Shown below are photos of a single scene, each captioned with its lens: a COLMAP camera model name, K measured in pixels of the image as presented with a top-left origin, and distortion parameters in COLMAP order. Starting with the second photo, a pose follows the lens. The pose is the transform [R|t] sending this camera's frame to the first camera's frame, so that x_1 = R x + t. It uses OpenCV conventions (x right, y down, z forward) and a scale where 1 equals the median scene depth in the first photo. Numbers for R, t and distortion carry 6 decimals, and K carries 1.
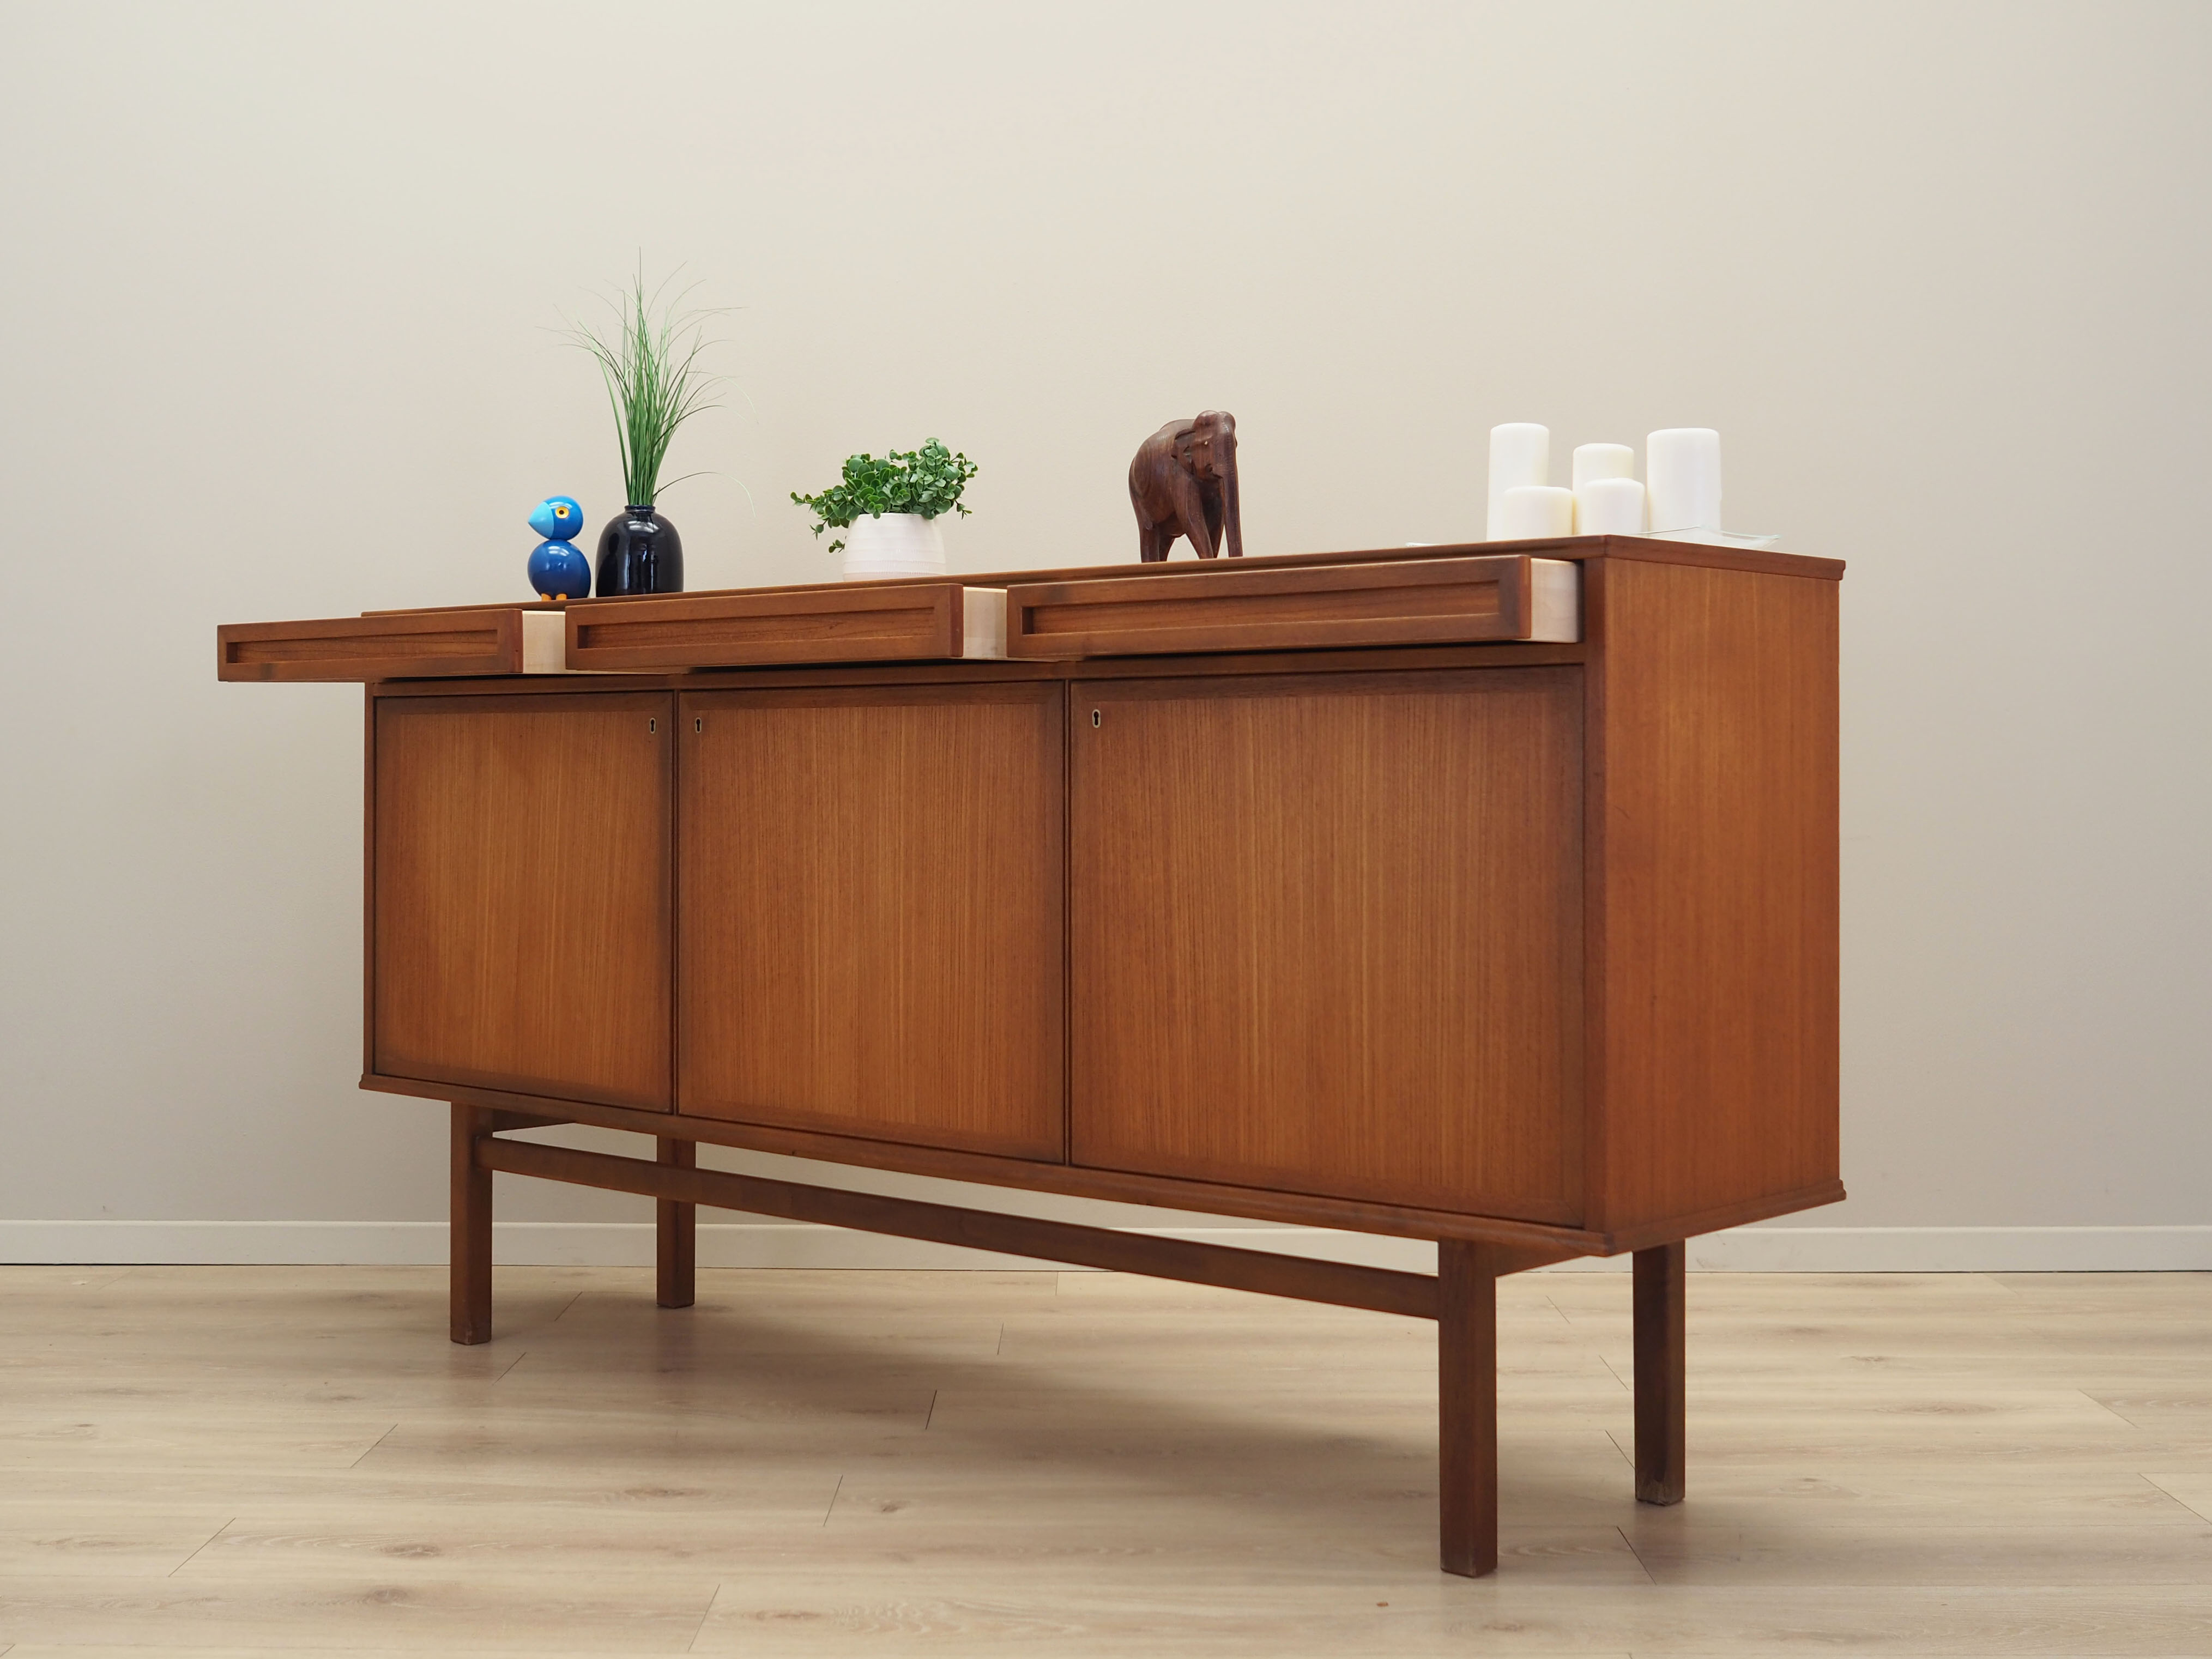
lens RADIAL K [[2864.2, 0, 968.1], [0, 2864.2, 746.6], [0, 0, 1]] dist [-0.007428, 0.003689]
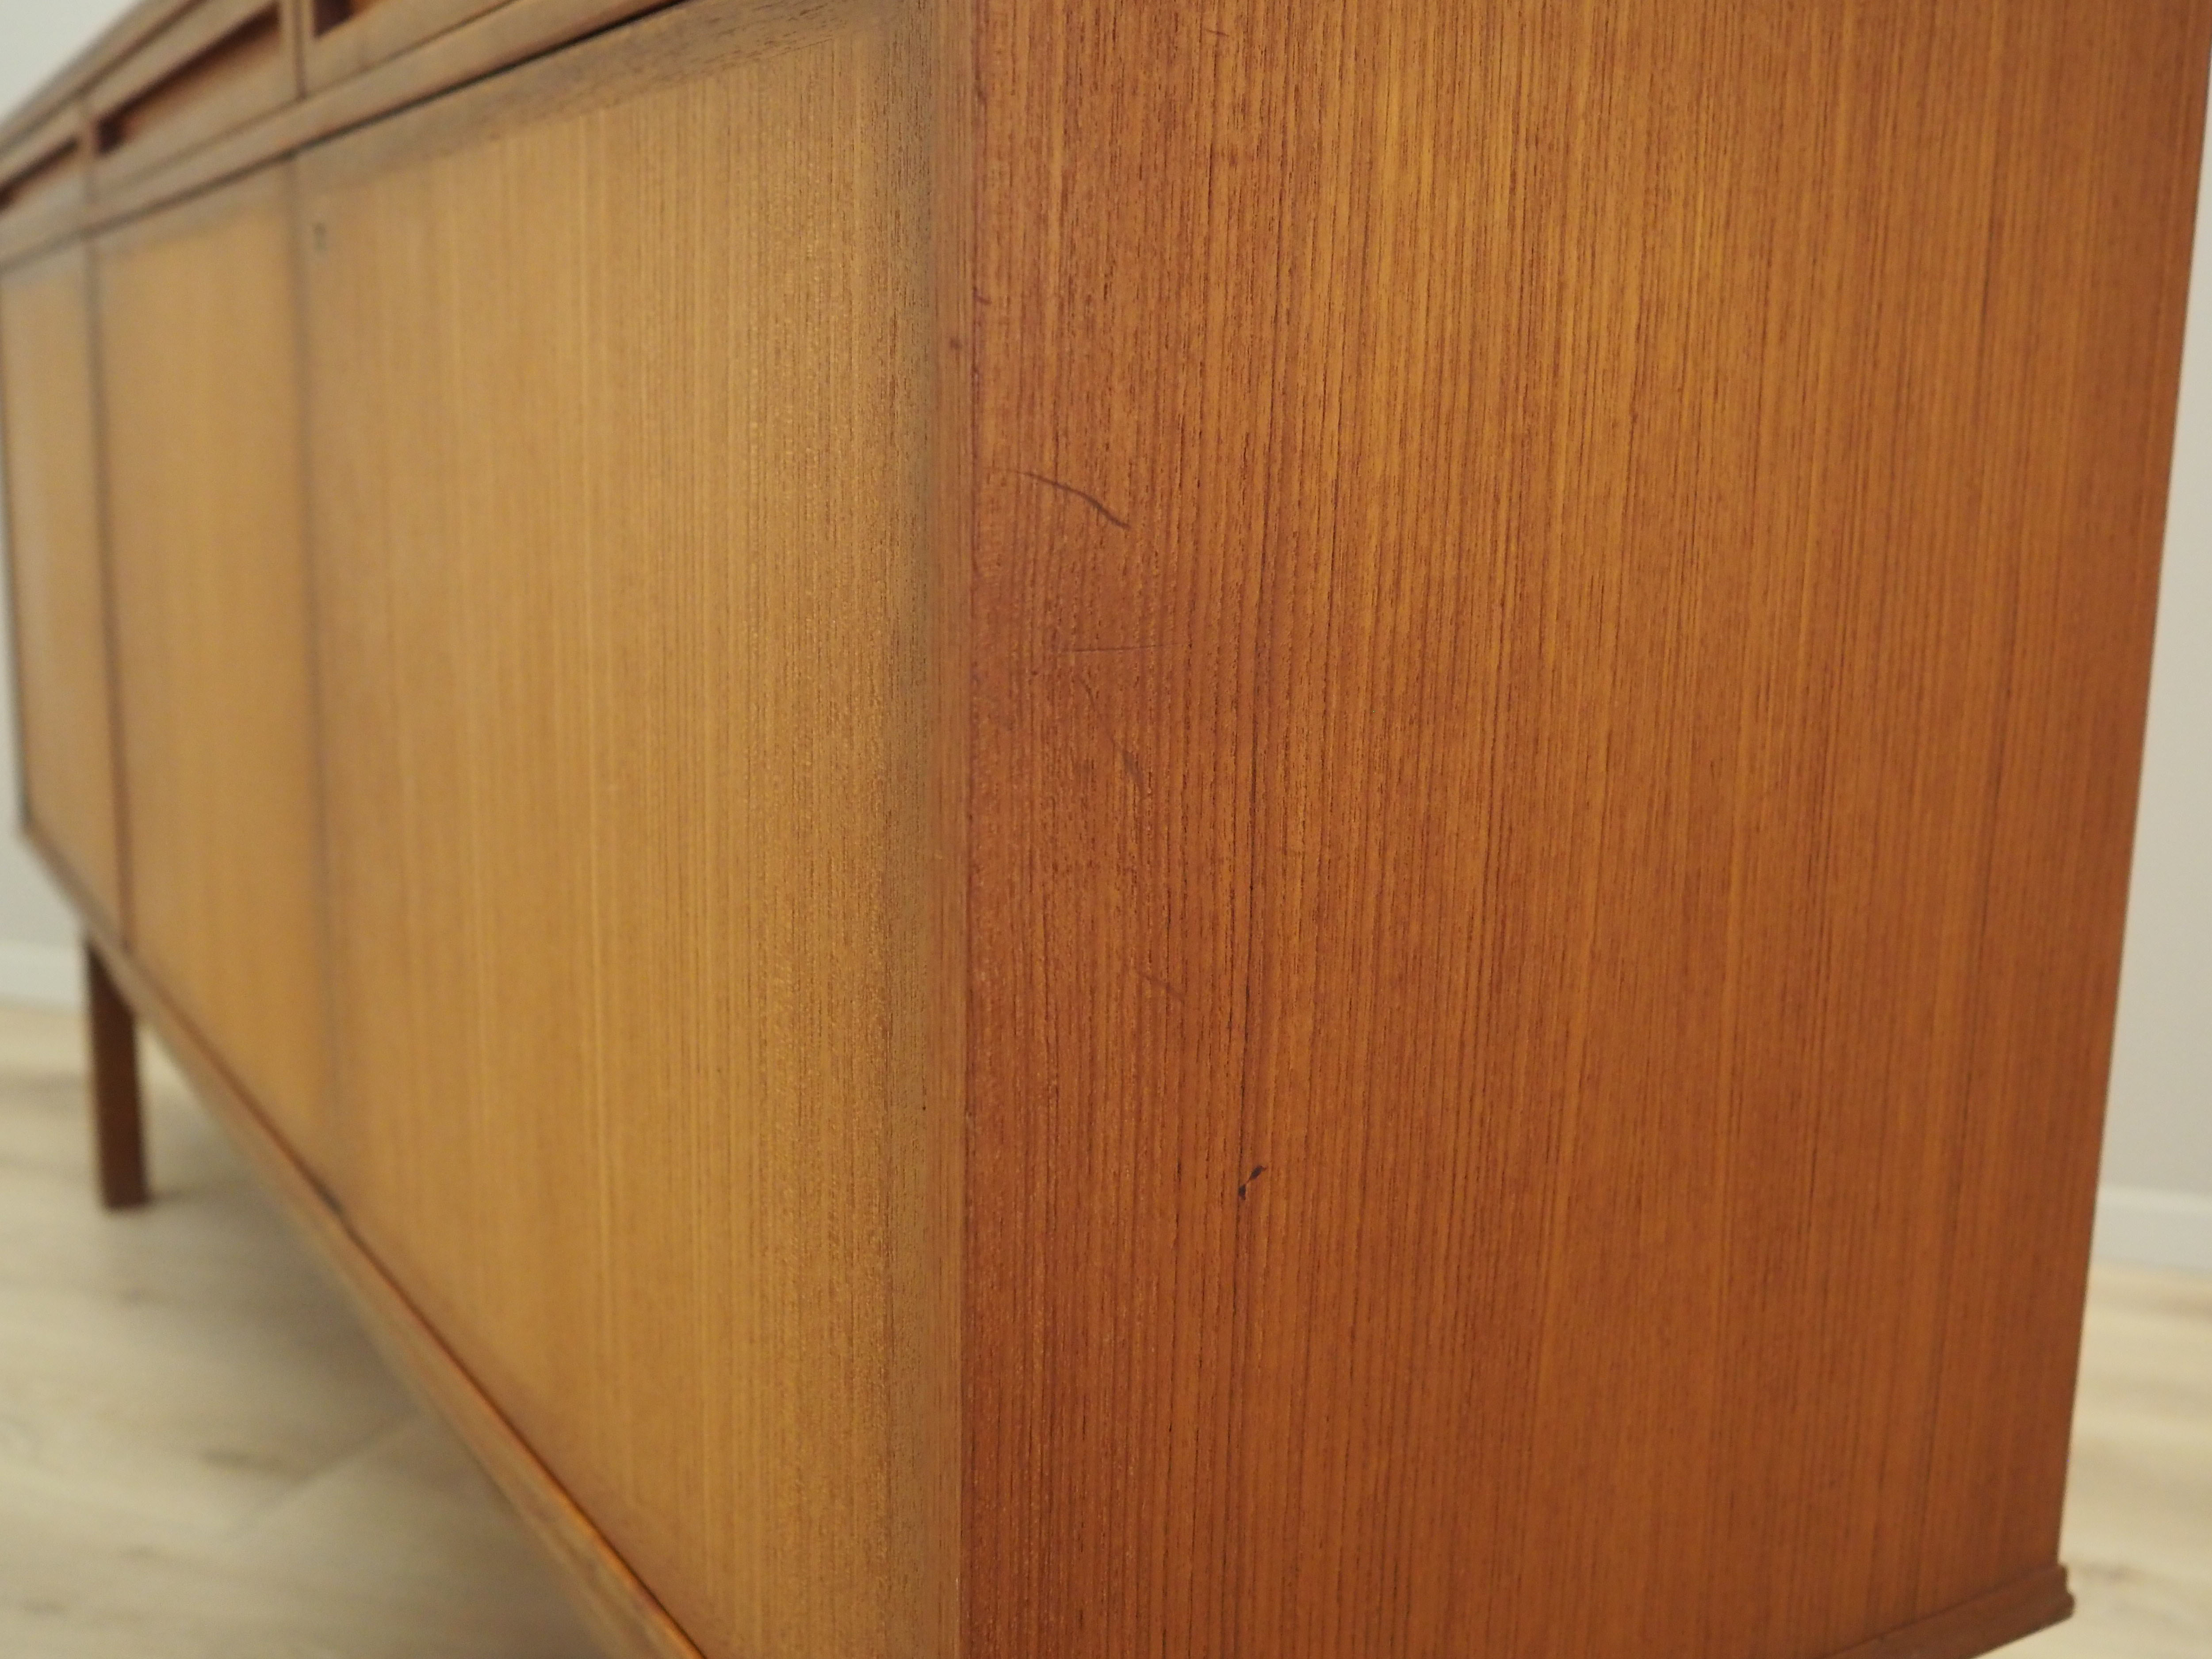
lens RADIAL K [[2268.3, 0, 1106.0], [0, 2268.3, 829.5], [0, 0, 1]] dist [-0.002850, -0.006318]
pose [[0.969129, 0.064543, -0.237955, 0.251314], [-0.020973, 0.983210, 0.181270, 0.013516], [0.245659, -0.170683, 0.954211, 0.719475]]
